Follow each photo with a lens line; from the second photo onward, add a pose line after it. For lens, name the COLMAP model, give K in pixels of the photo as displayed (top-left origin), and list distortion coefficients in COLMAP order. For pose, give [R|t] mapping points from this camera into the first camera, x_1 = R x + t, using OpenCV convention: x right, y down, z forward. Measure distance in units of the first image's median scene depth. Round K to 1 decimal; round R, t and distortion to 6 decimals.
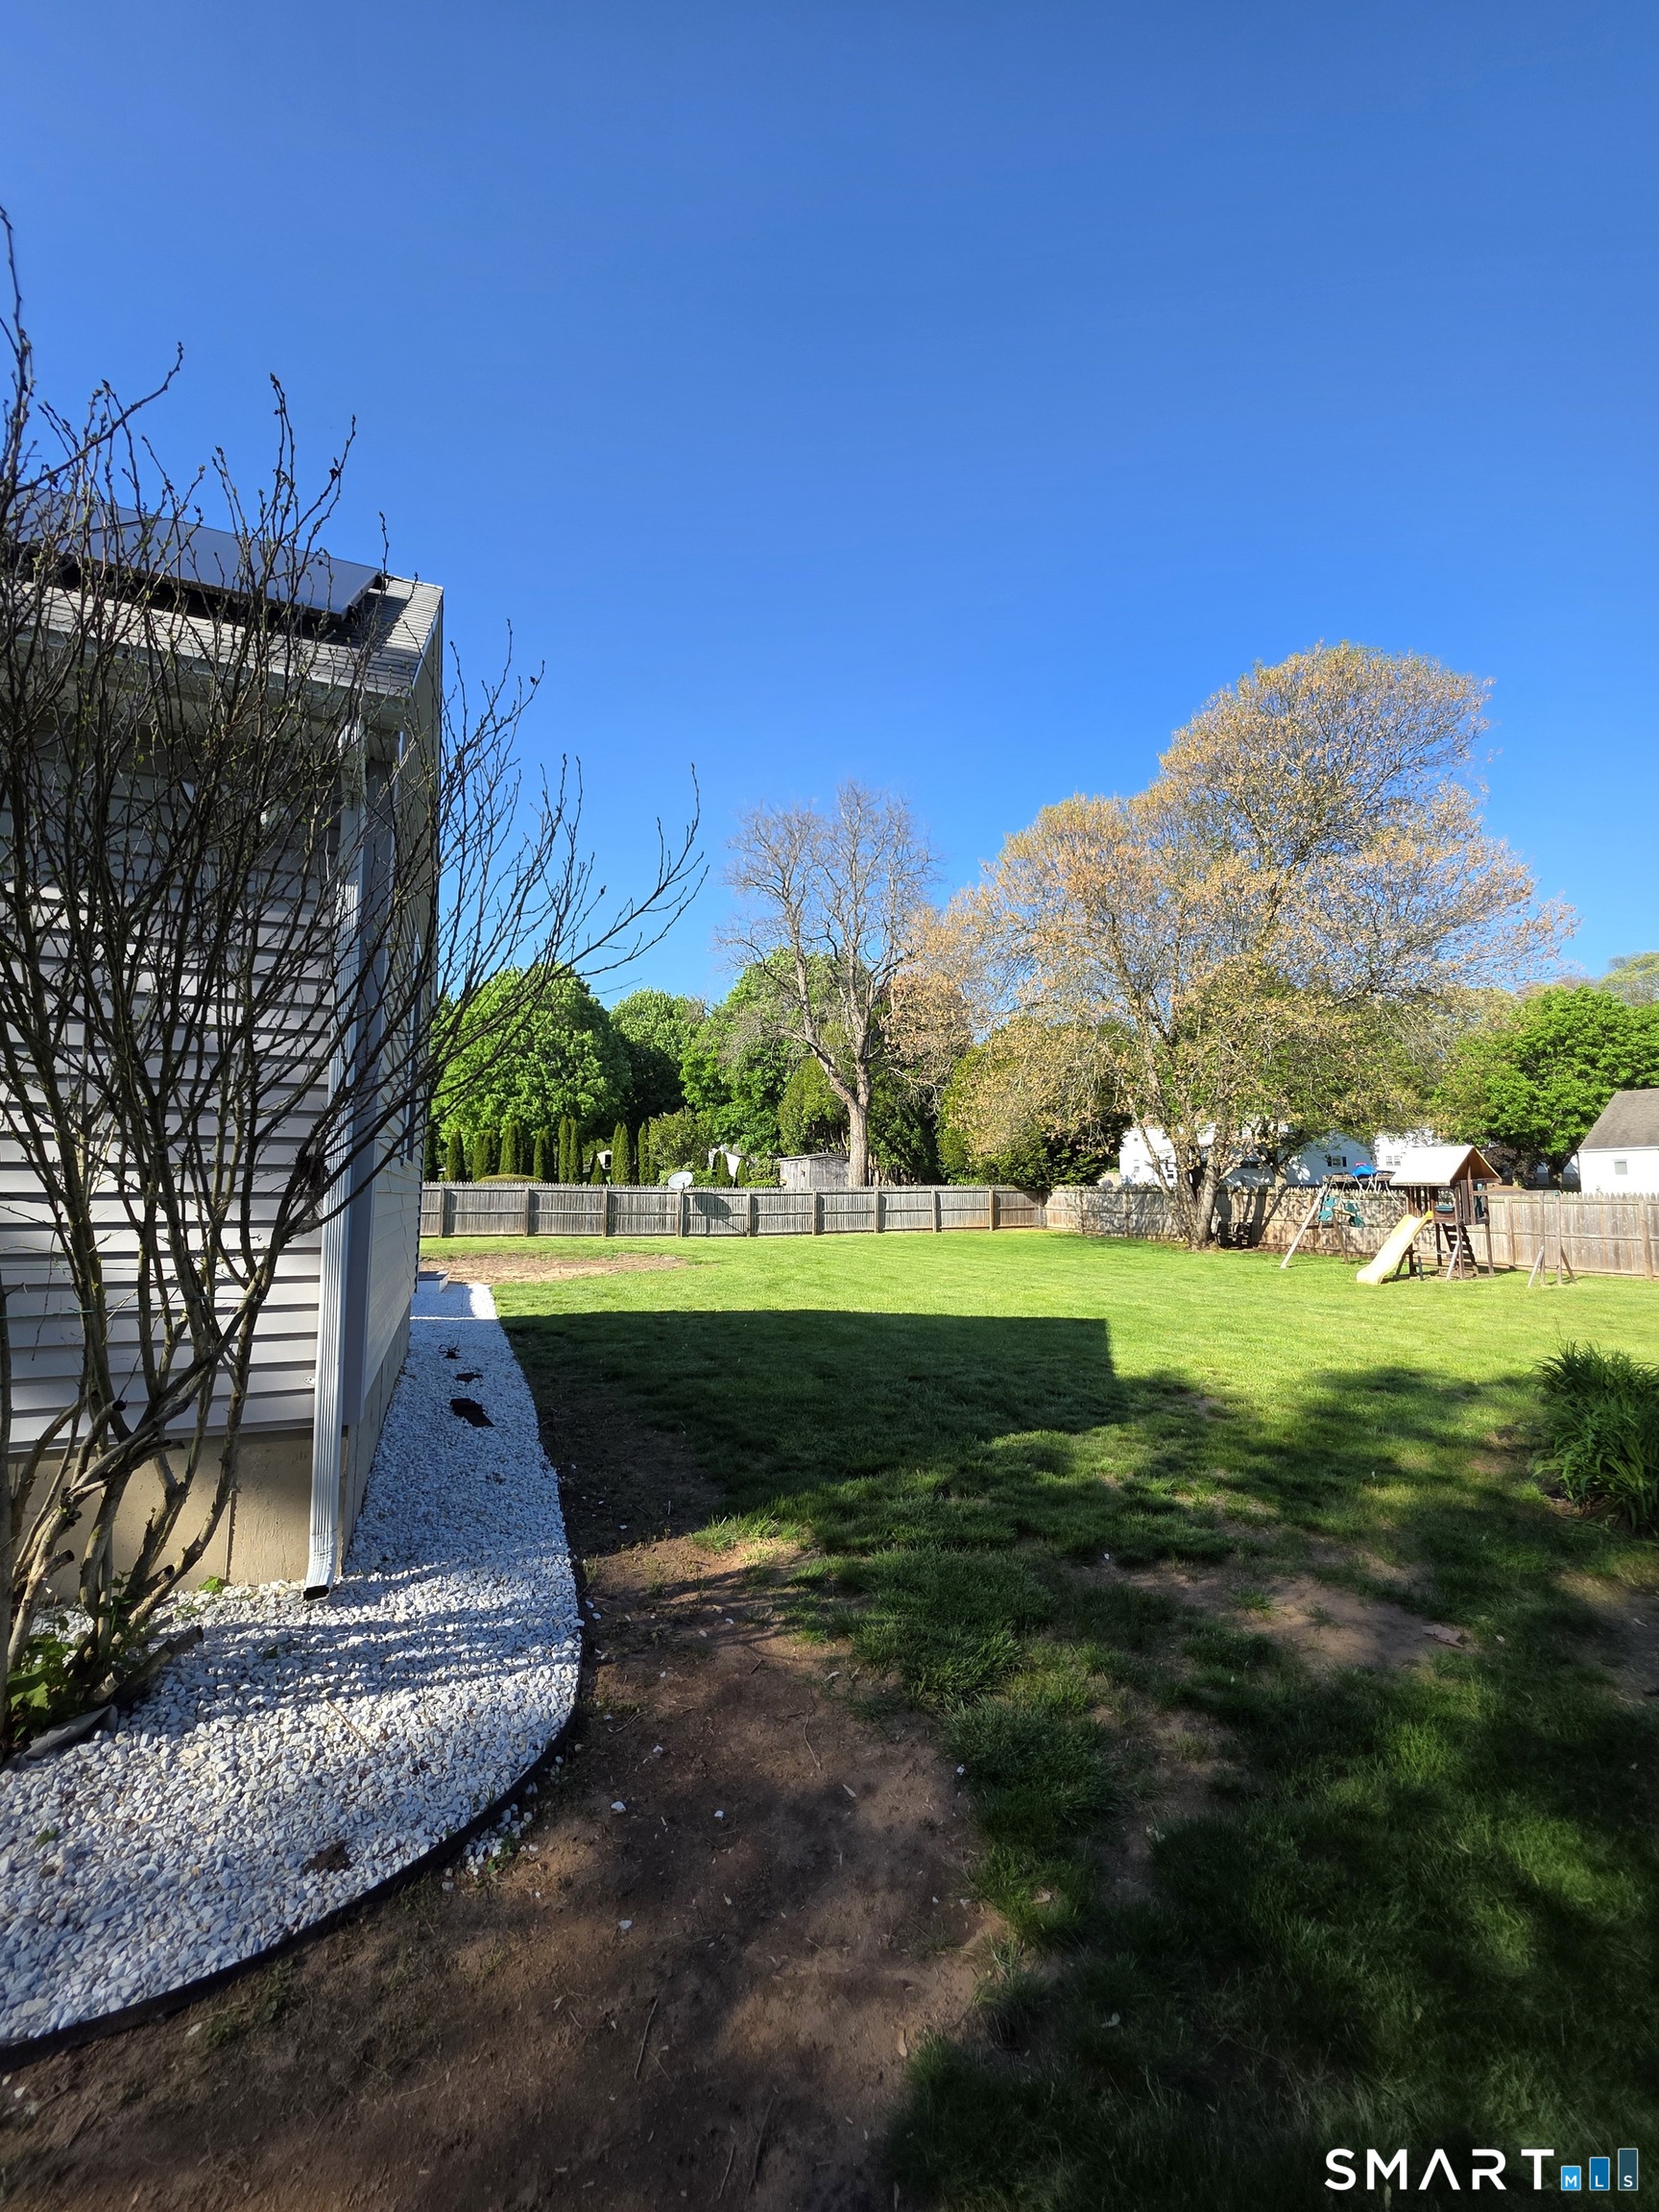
lens RADIAL K [[887.2, 0, 829.5], [0, 887.2, 1106.0], [0, 0, 1]] dist [0.001015, -0.000212]
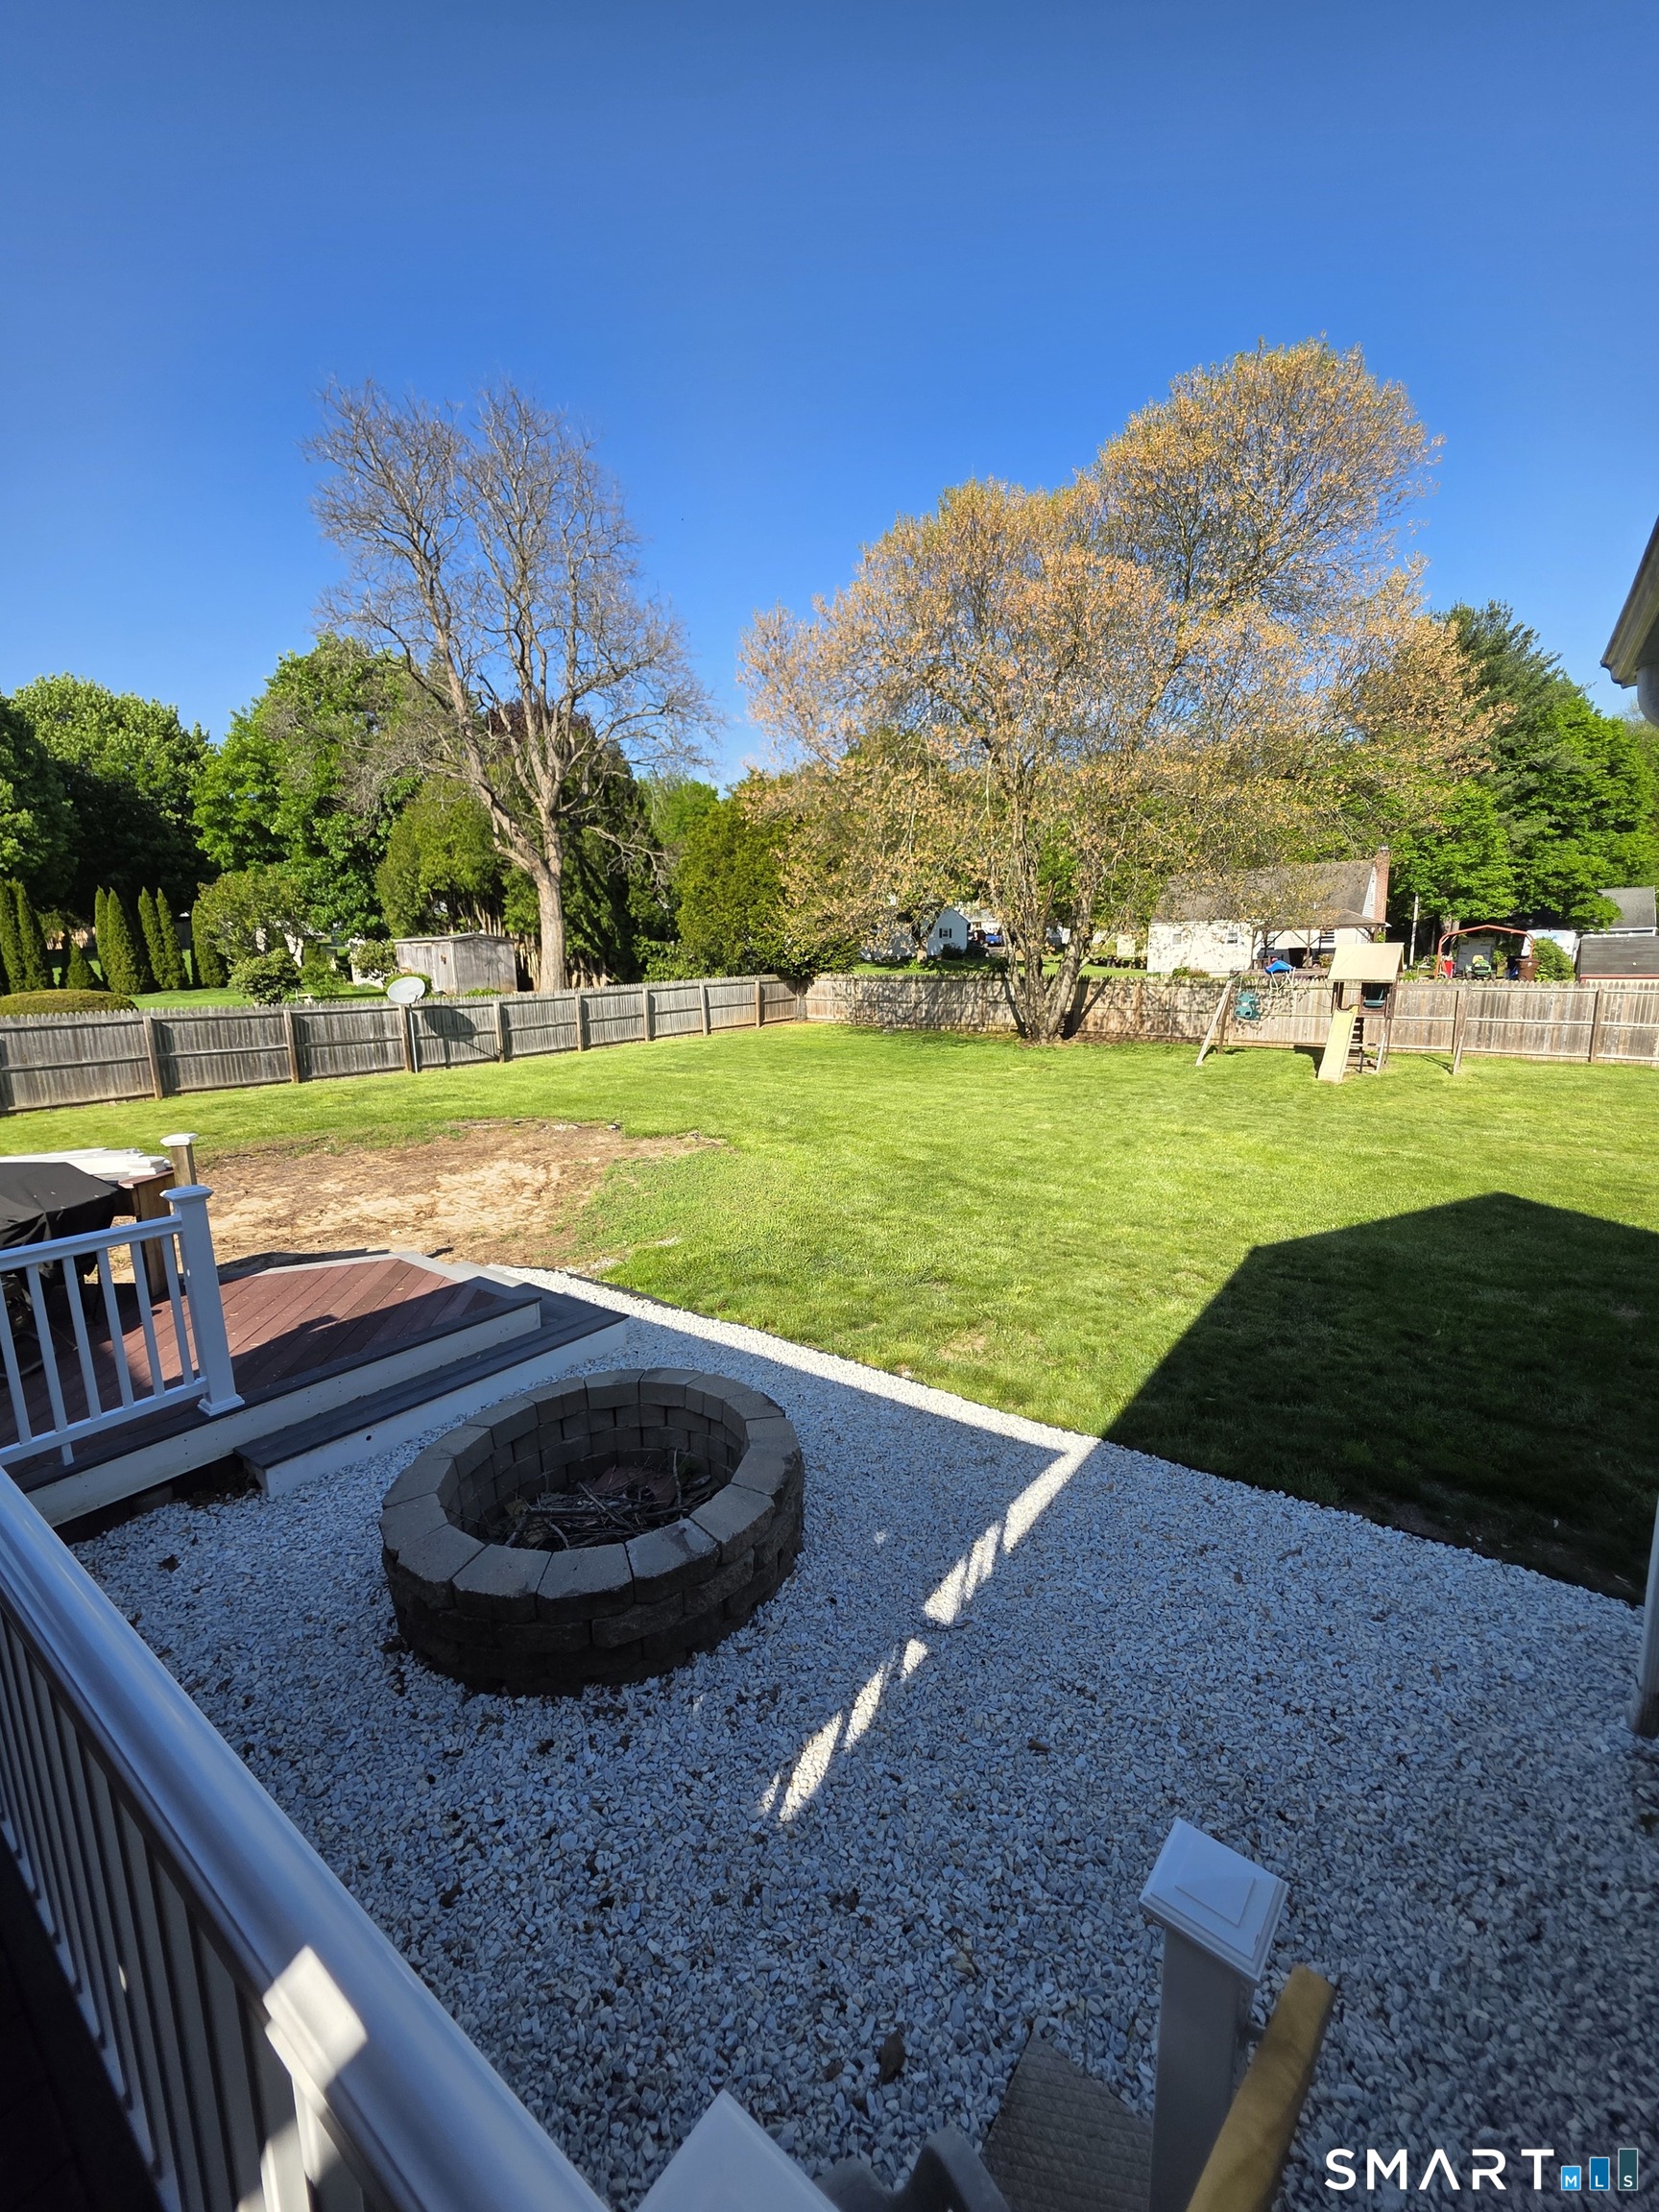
lens RADIAL K [[887.2, 0, 829.5], [0, 887.2, 1106.0], [0, 0, 1]] dist [0.001015, -0.000212]
pose [[0.861192, -0.109526, 0.496338, -0.207478], [-0.023605, 0.966835, 0.254307, -0.010293], [-0.507731, -0.230723, 0.830046, 0.216657]]
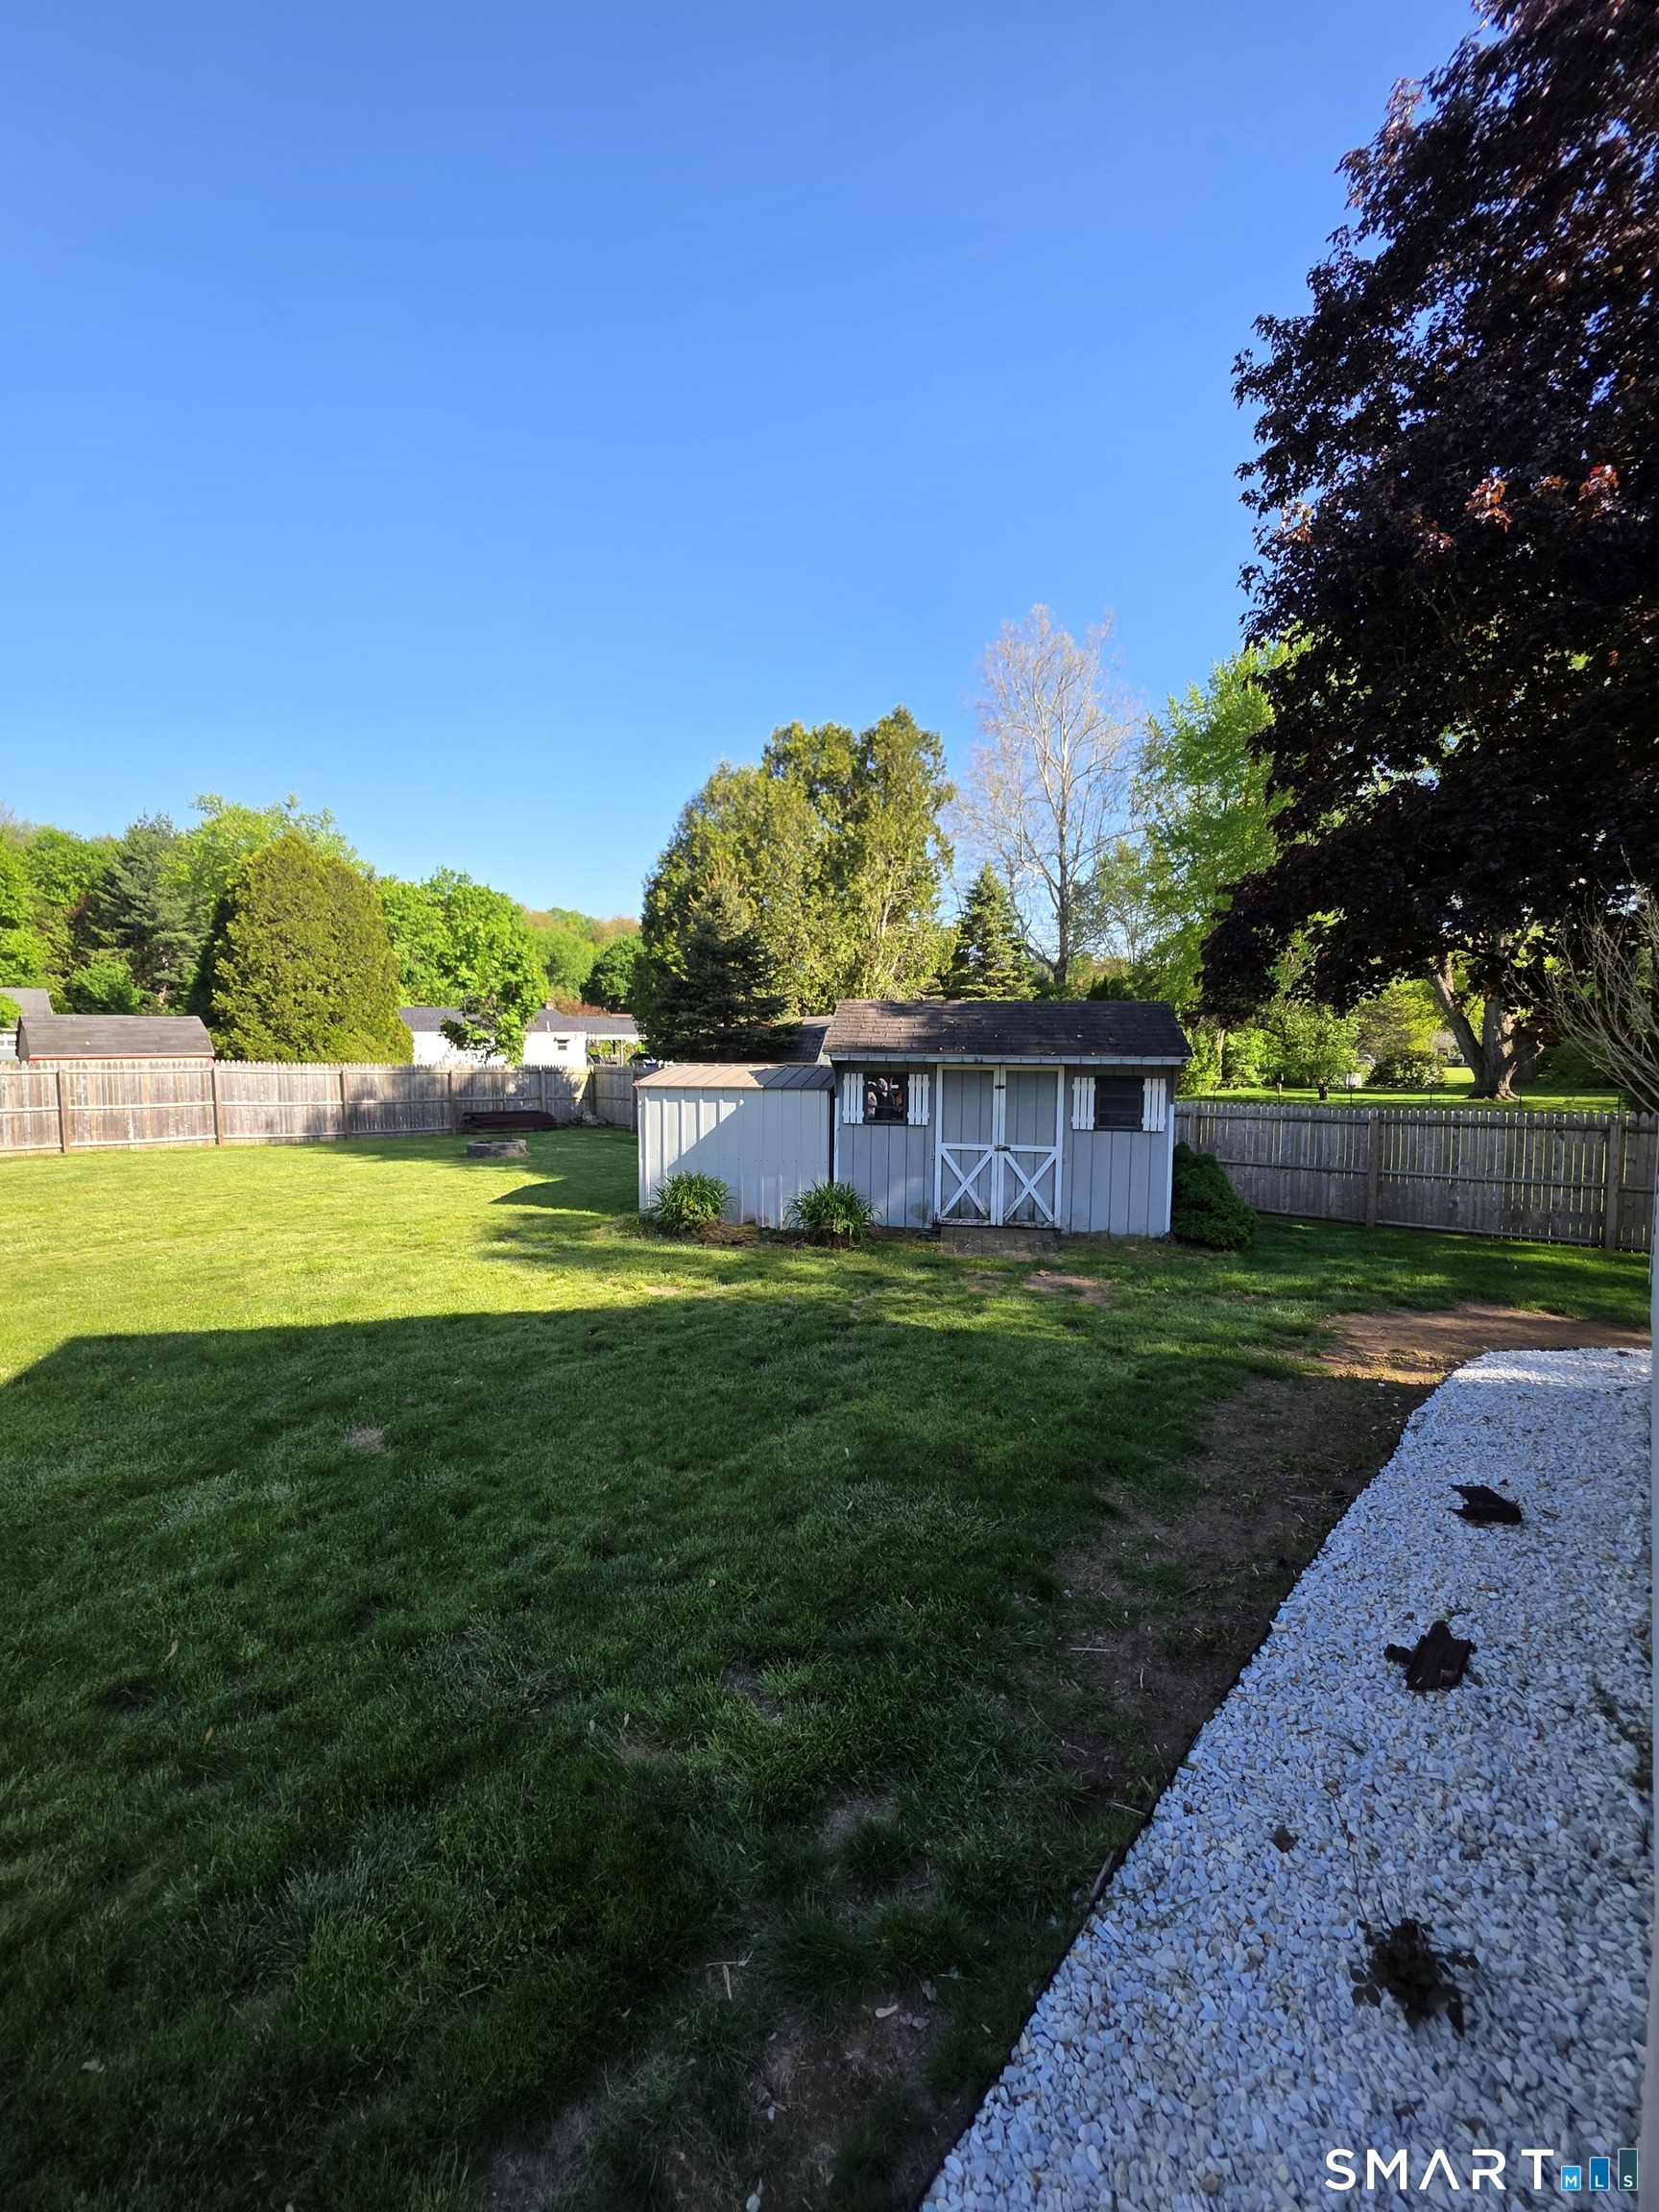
lens RADIAL K [[887.2, 0, 829.5], [0, 887.2, 1106.0], [0, 0, 1]] dist [0.001015, -0.000212]
pose [[-0.410594, -0.072906, 0.908899, -0.131207], [-0.088314, 0.995292, 0.039941, 0.011389], [-0.907531, -0.063869, -0.415099, 0.265865]]
